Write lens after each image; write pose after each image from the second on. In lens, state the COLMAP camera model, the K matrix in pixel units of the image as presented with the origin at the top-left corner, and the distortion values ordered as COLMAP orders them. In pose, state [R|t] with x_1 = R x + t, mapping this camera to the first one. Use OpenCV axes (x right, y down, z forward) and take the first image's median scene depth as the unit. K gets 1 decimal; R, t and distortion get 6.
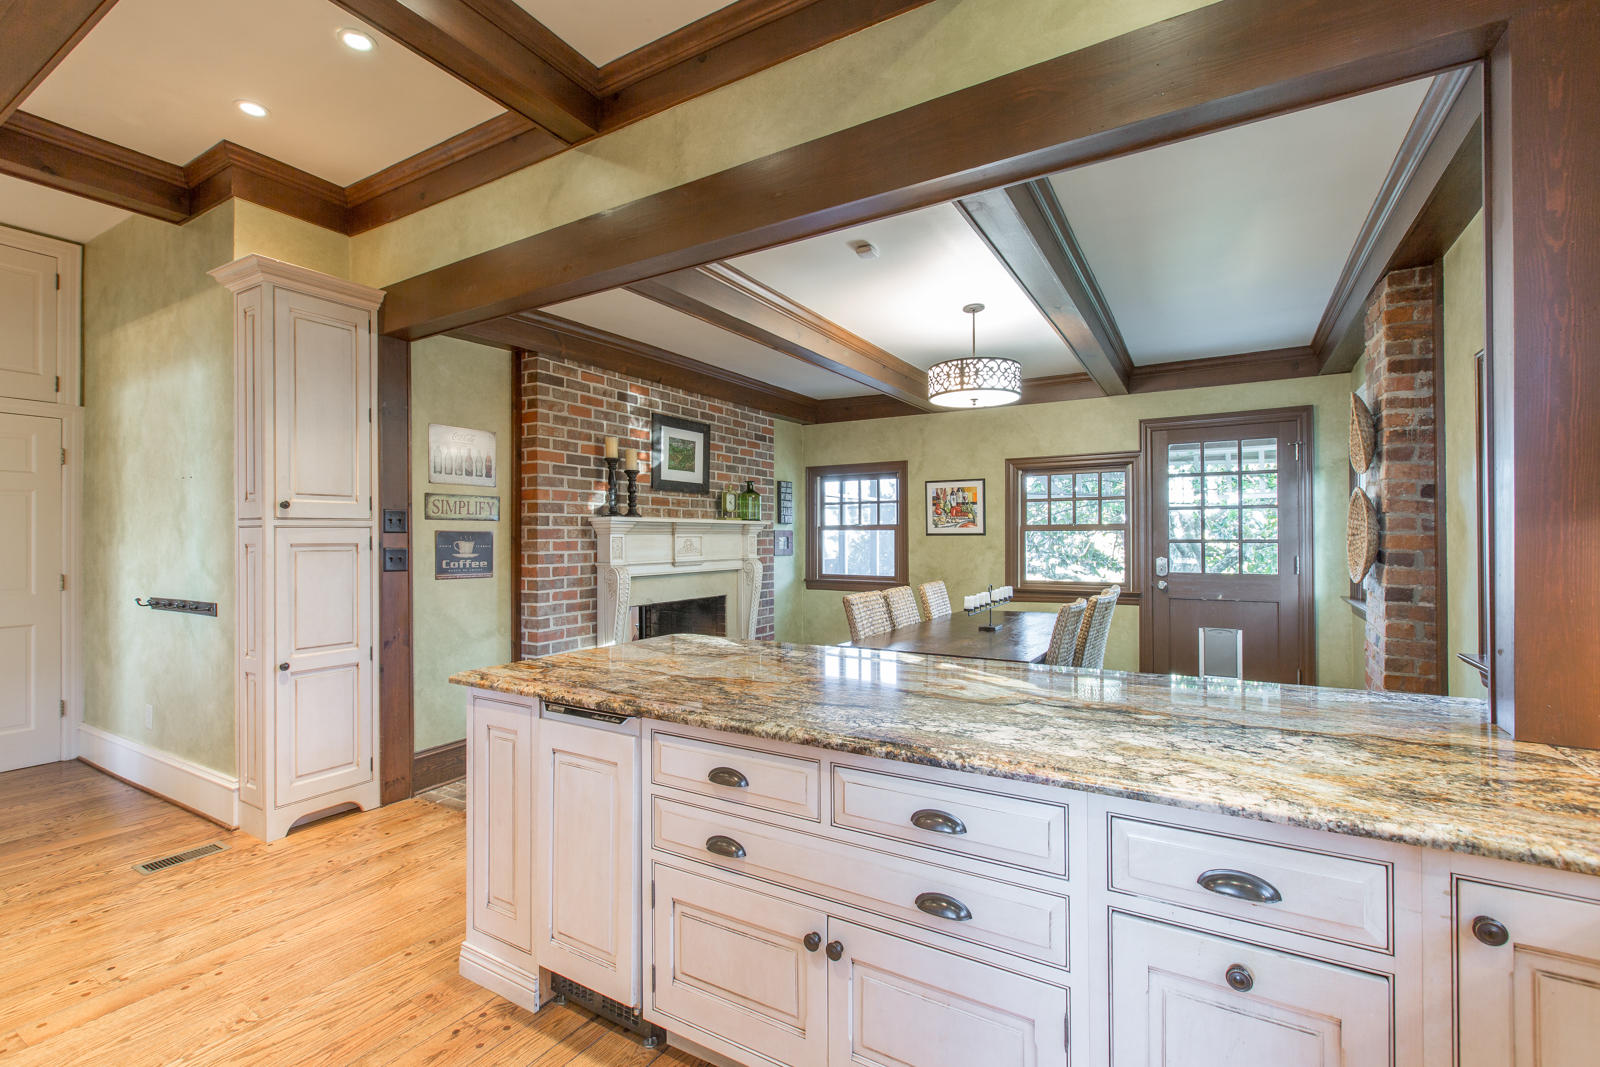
lens RADIAL K [[729.7, 0, 800.0], [0, 729.7, 533.5], [0, 0, 1]] dist [0.000116, -0.000040]
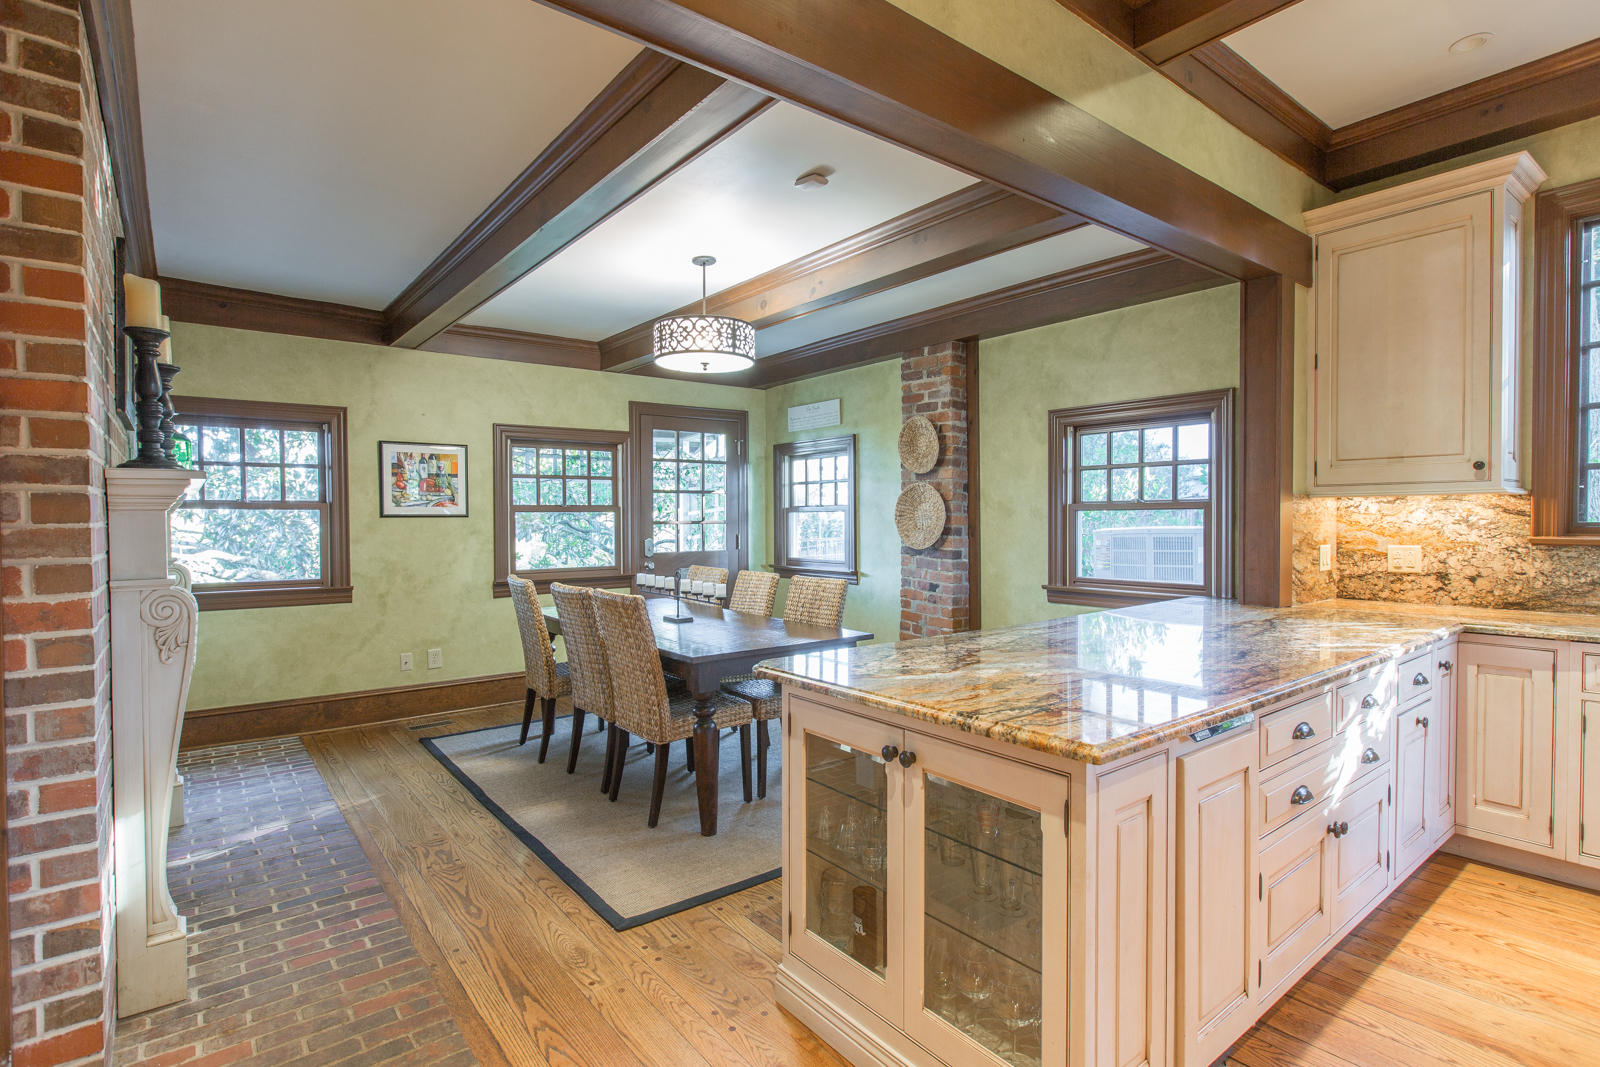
lens RADIAL K [[772.1, 0, 800.0], [0, 772.1, 533.5], [0, 0, 1]] dist [0.000406, 0.000147]
pose [[0.374972, -0.019282, 0.926836, -0.385108], [-0.003834, 0.999743, 0.022350, -0.000070], [-0.927028, -0.011934, 0.374801, 0.355152]]
